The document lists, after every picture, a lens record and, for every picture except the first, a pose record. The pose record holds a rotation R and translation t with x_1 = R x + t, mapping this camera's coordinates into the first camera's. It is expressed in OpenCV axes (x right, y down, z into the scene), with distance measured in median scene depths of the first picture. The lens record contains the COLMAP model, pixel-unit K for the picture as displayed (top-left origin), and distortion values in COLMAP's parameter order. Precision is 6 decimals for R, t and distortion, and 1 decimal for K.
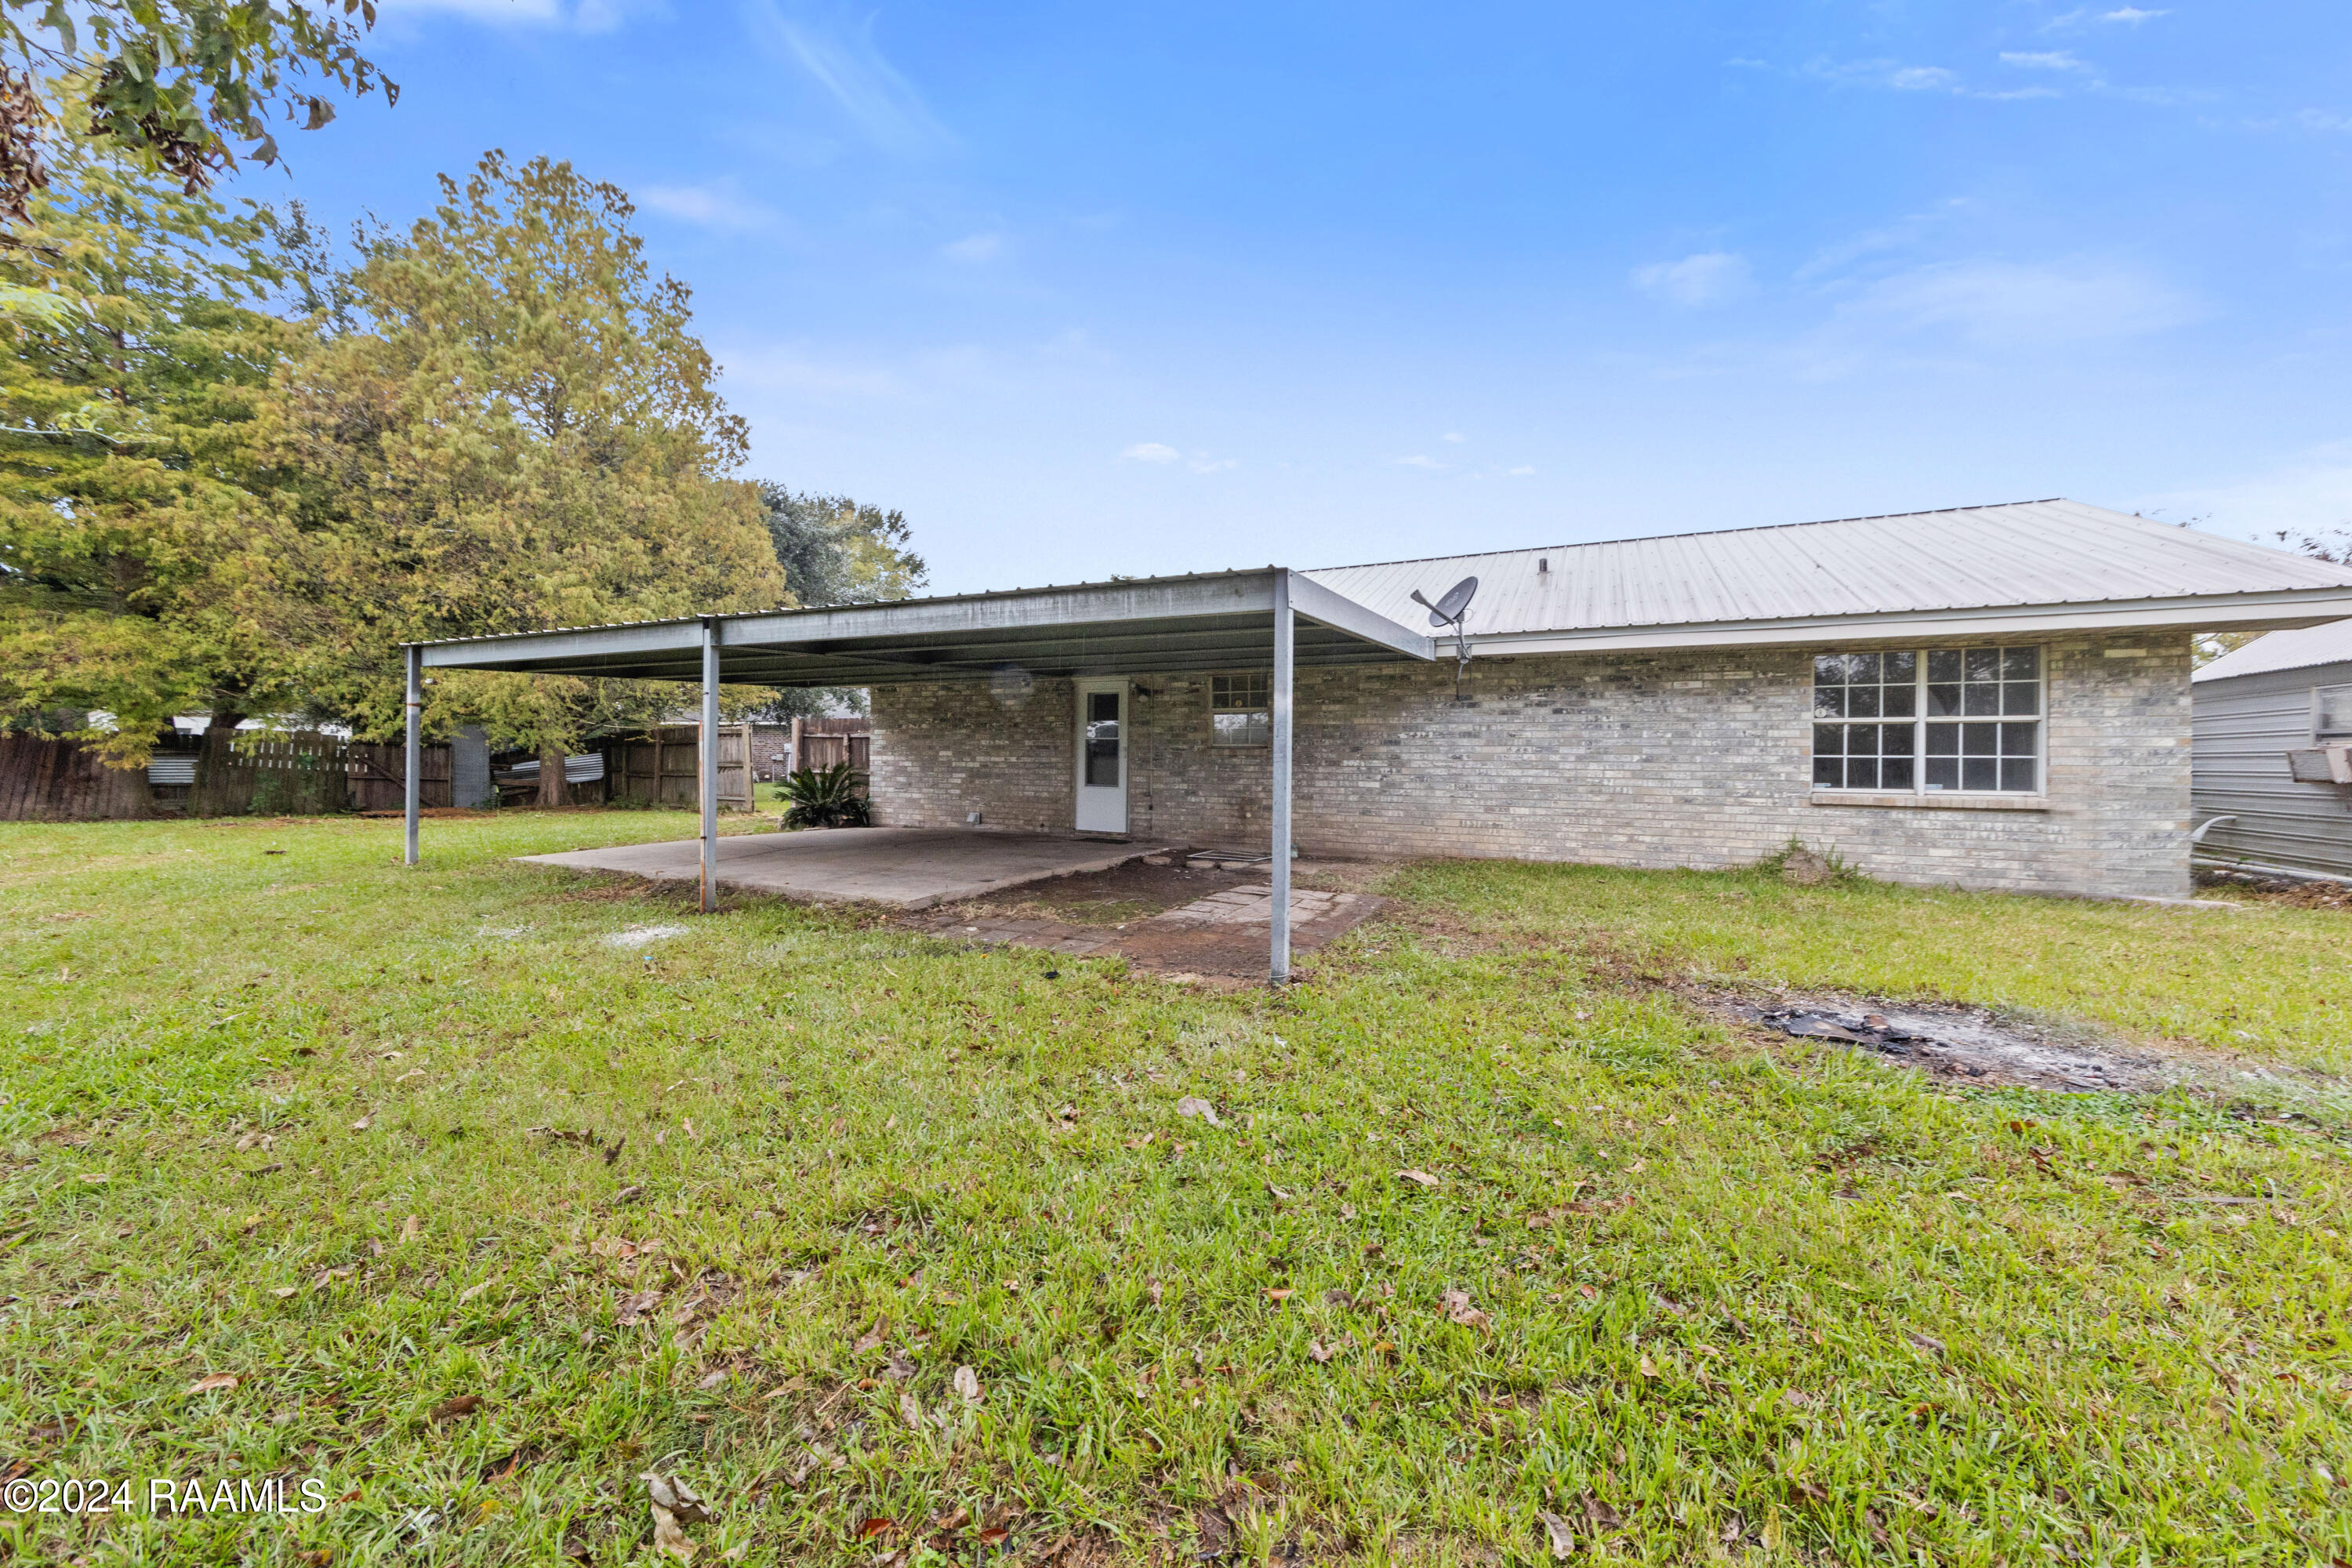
lens RADIAL K [[802.7, 0, 1176.0], [0, 802.7, 784.0], [0, 0, 1]] dist [-0.069721, 0.009692]
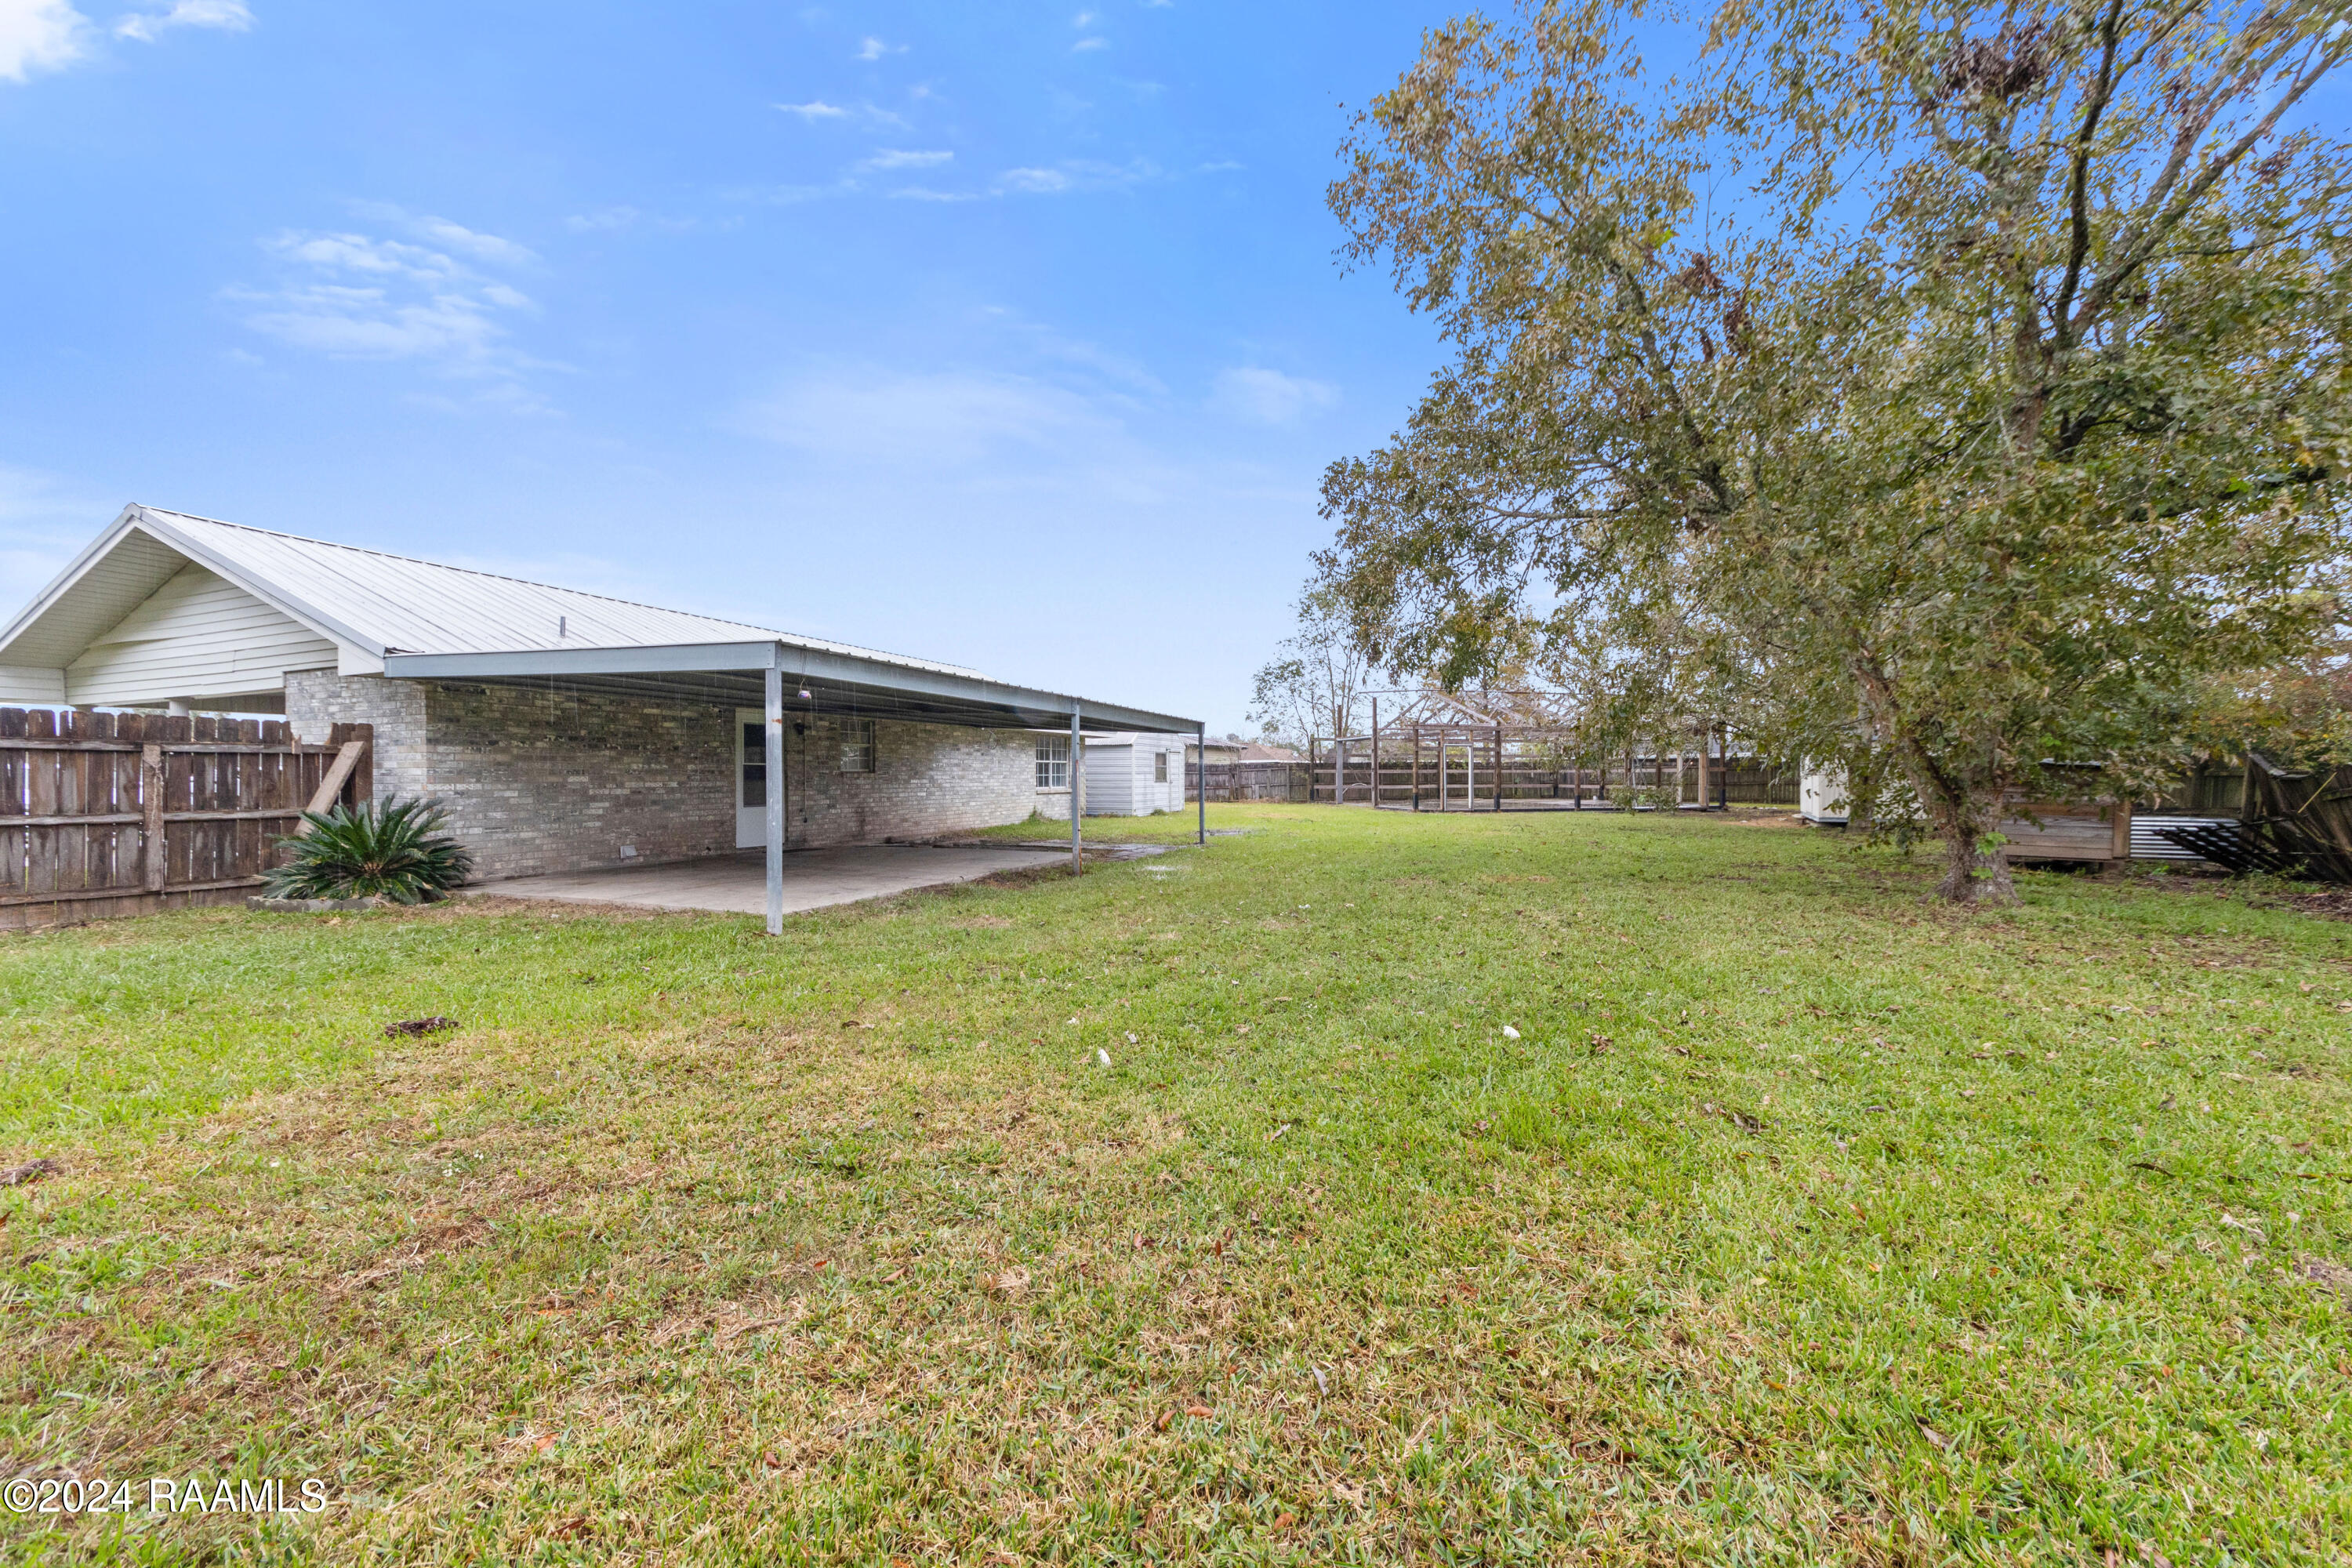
lens RADIAL K [[830.8, 0, 1183.2], [0, 830.8, 770.5], [0, 0, 1]] dist [0.000713, 0.000020]
pose [[-0.089316, -0.008209, 0.995970, -3.447067], [0.022947, 0.999684, 0.010298, -0.120276], [-0.995739, 0.023775, -0.089099, 1.323416]]
